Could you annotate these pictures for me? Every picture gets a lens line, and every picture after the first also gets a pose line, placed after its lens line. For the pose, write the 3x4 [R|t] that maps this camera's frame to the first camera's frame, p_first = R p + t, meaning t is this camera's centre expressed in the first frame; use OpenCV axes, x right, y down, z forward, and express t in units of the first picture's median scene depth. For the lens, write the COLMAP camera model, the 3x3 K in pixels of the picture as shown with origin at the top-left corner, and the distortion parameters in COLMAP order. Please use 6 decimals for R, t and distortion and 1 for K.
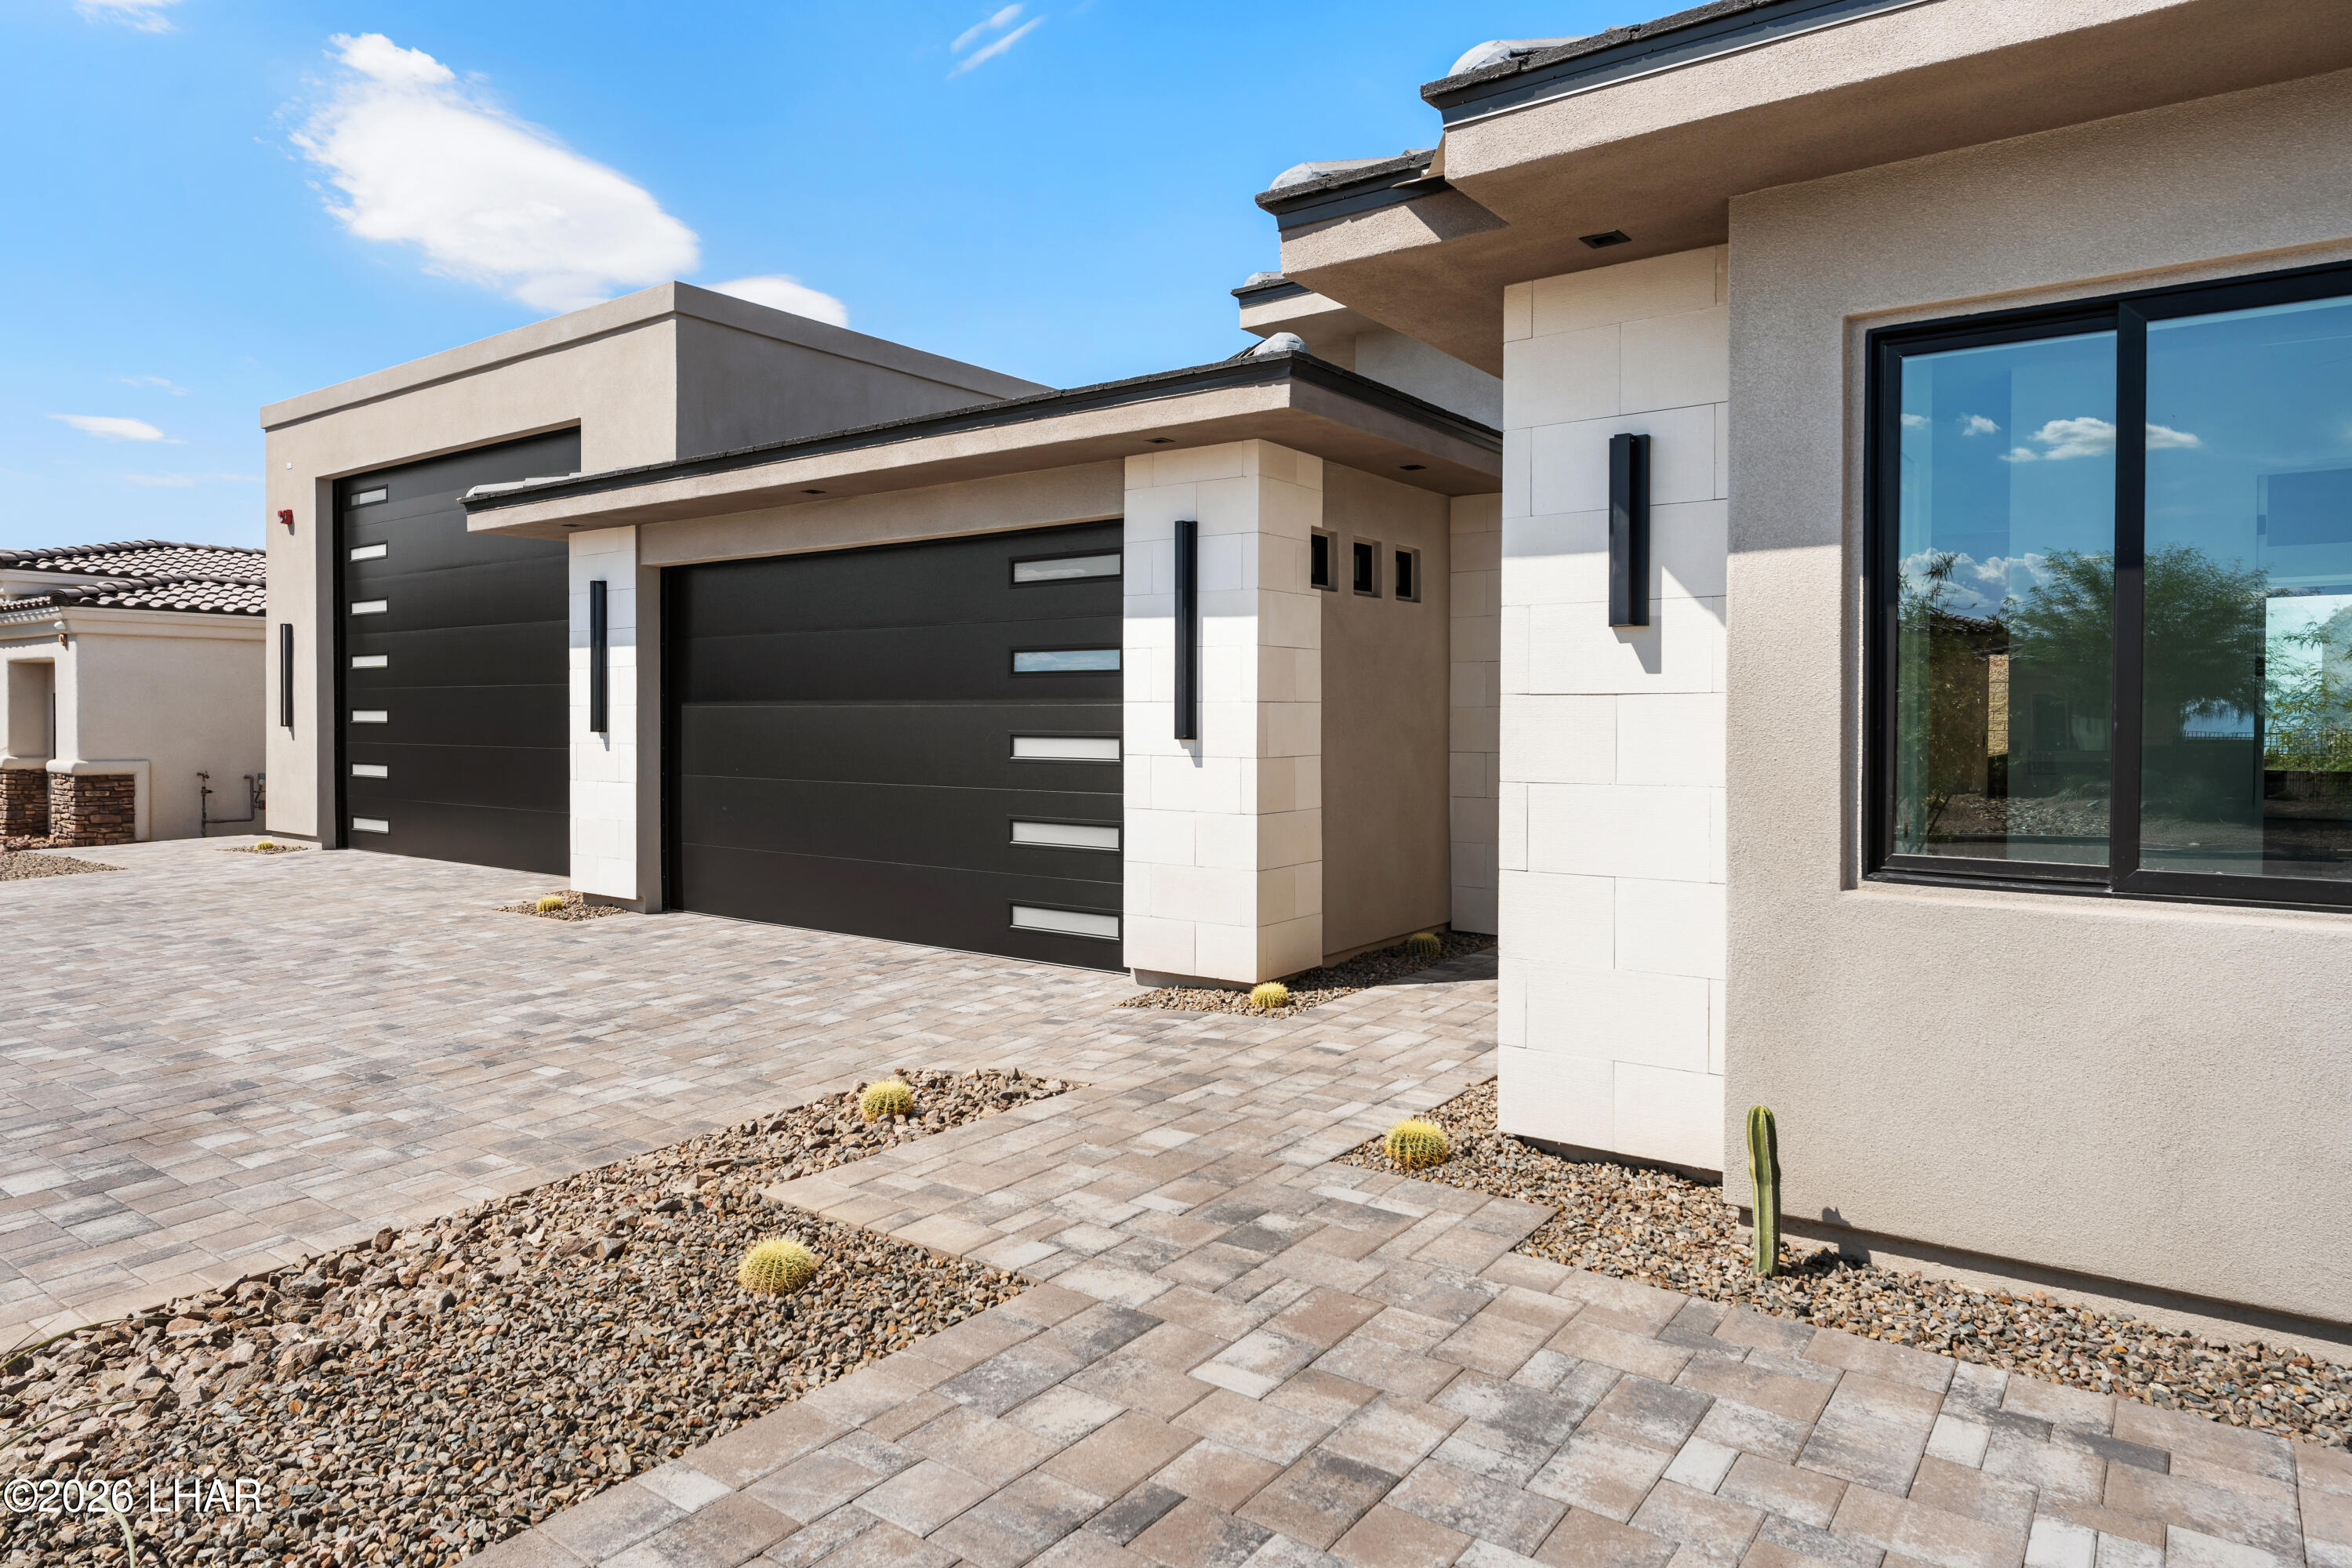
lens RADIAL K [[1374.8, 0, 1200.2], [0, 1374.8, 735.7], [0, 0, 1]] dist [0.006988, 0.001170]
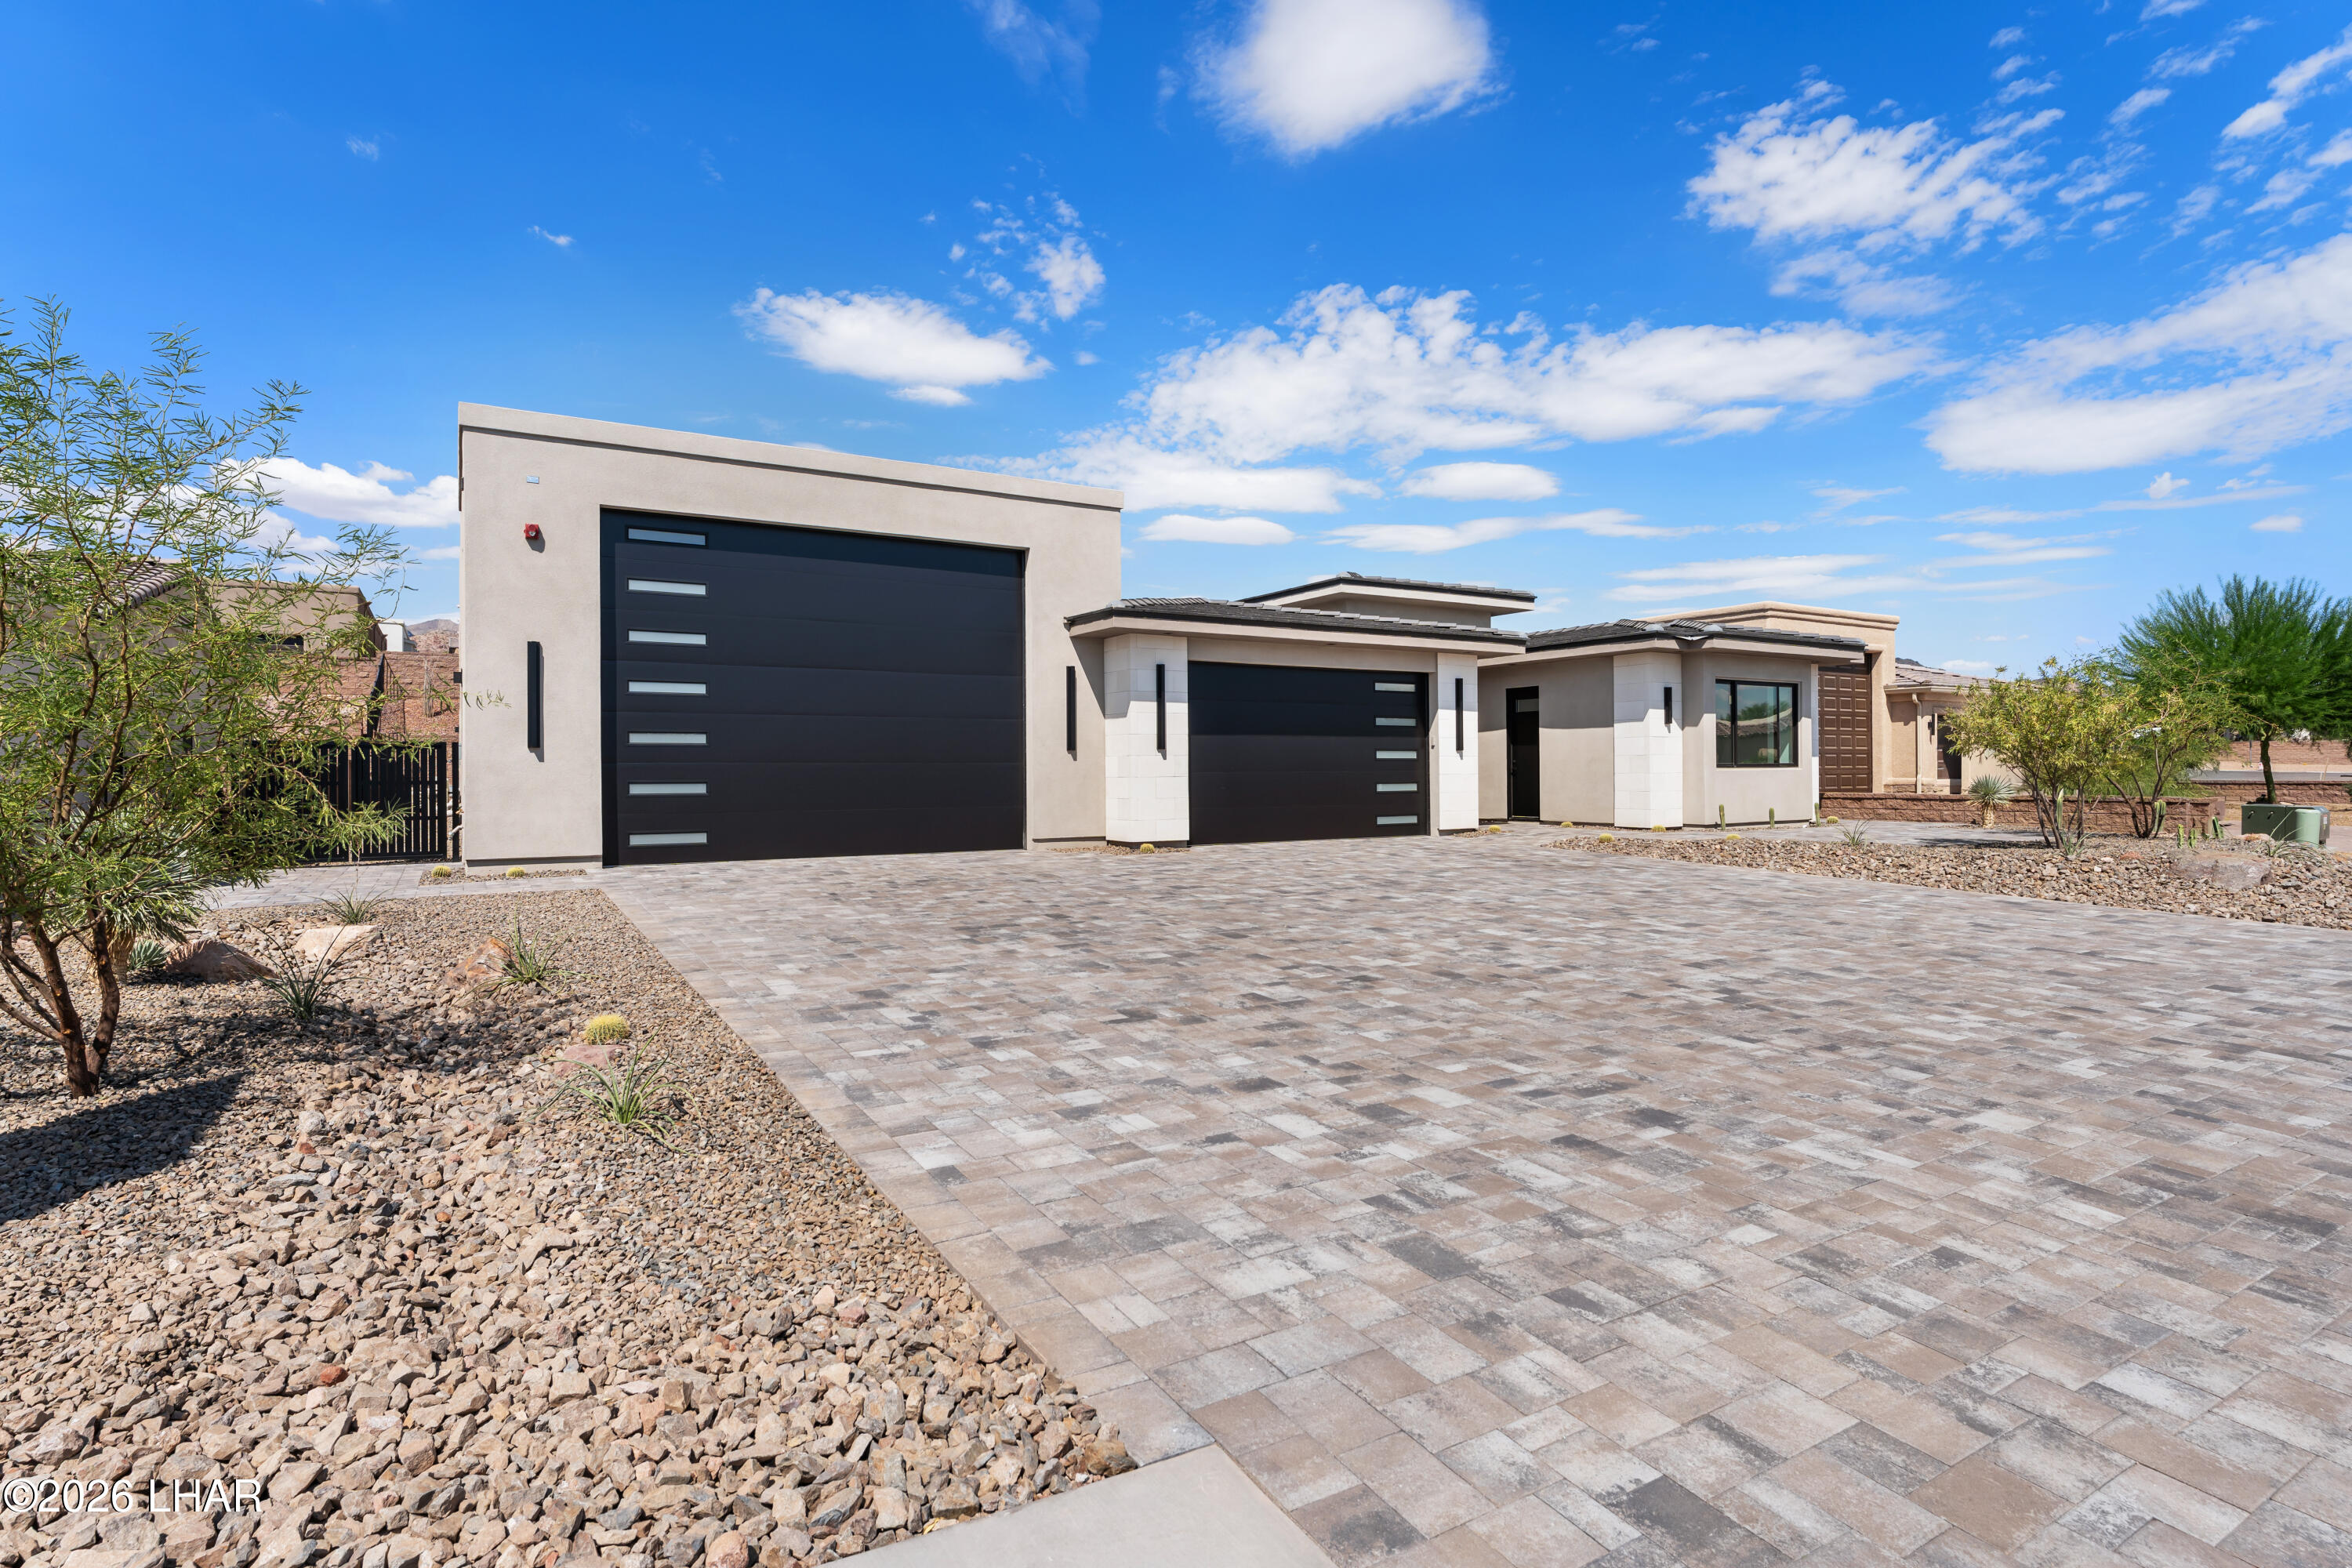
lens RADIAL K [[1160.1, 0, 1176.0], [0, 1160.1, 766.4], [0, 0, 1]] dist [0.002004, -0.000056]
pose [[0.416631, -0.007743, 0.909043, -2.261916], [0.015650, 0.999877, 0.001344, 0.021787], [-0.908941, 0.013667, 0.416701, 0.451088]]
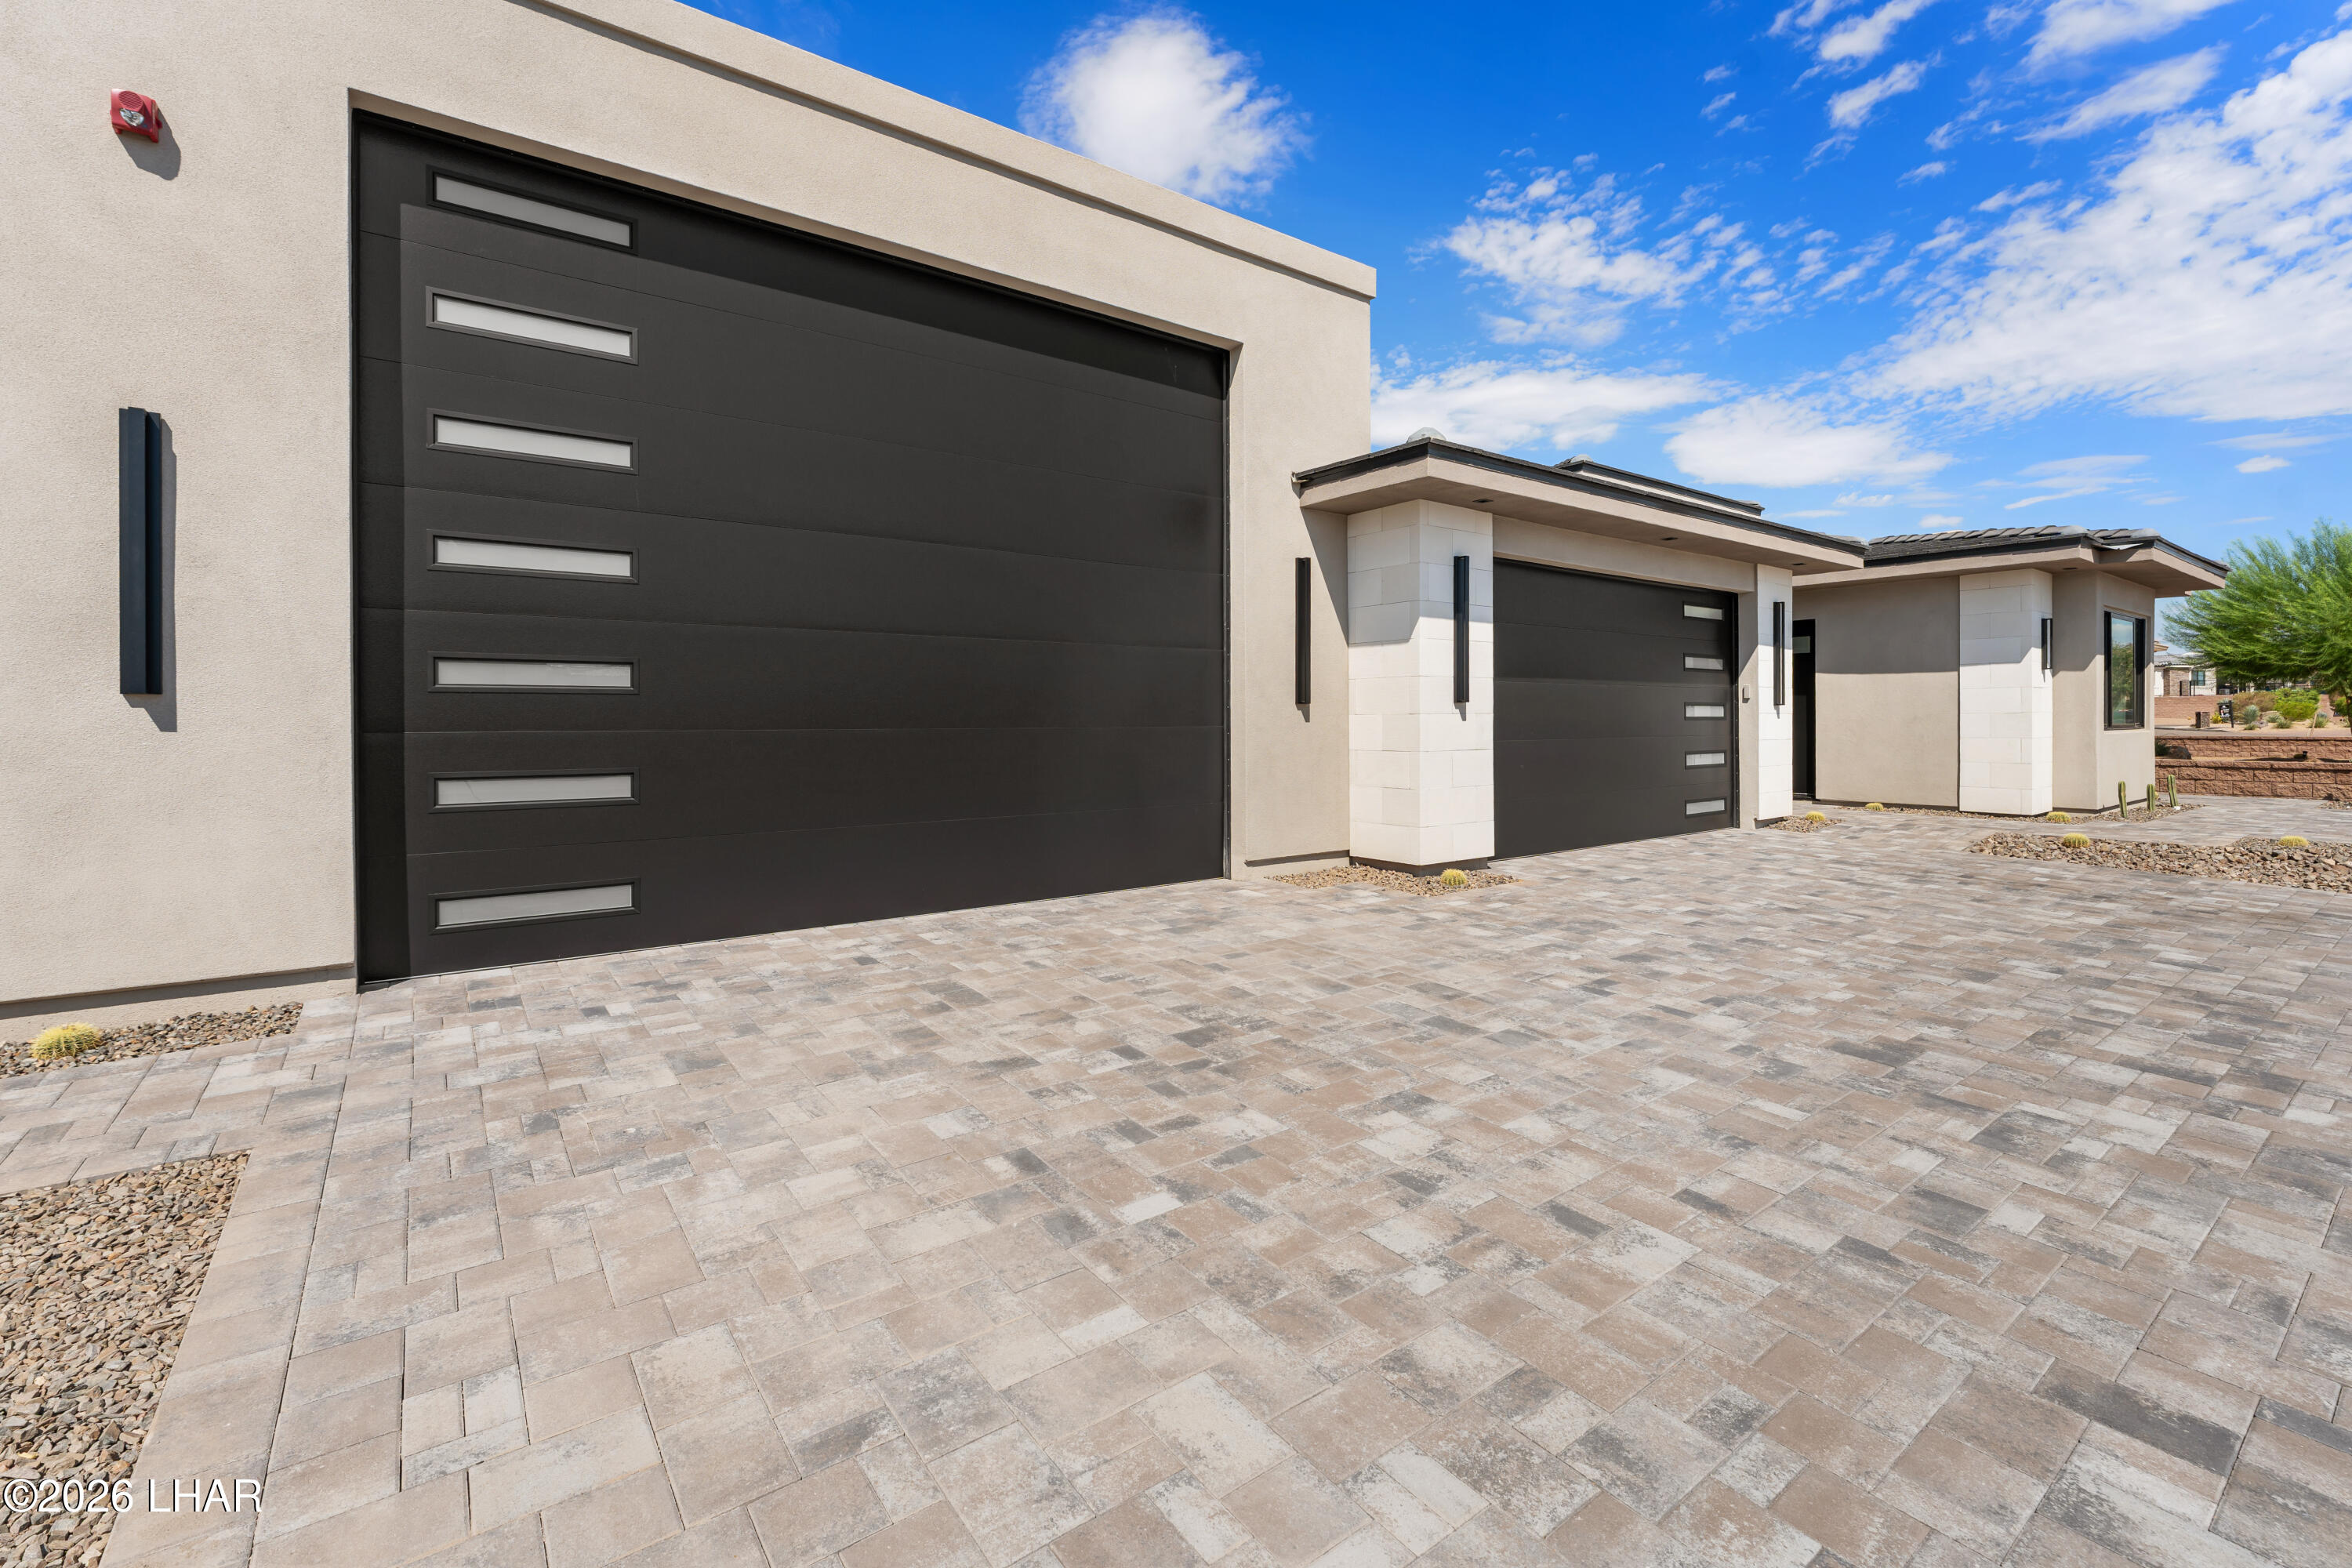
lens RADIAL K [[994.7, 0, 1184.7], [0, 994.7, 717.1], [0, 0, 1]] dist [-0.002267, 0.001225]
pose [[0.317078, -0.008858, 0.948358, -1.527529], [0.013444, 0.999898, 0.004844, 0.002085], [-0.948304, 0.011213, 0.317165, 1.211435]]
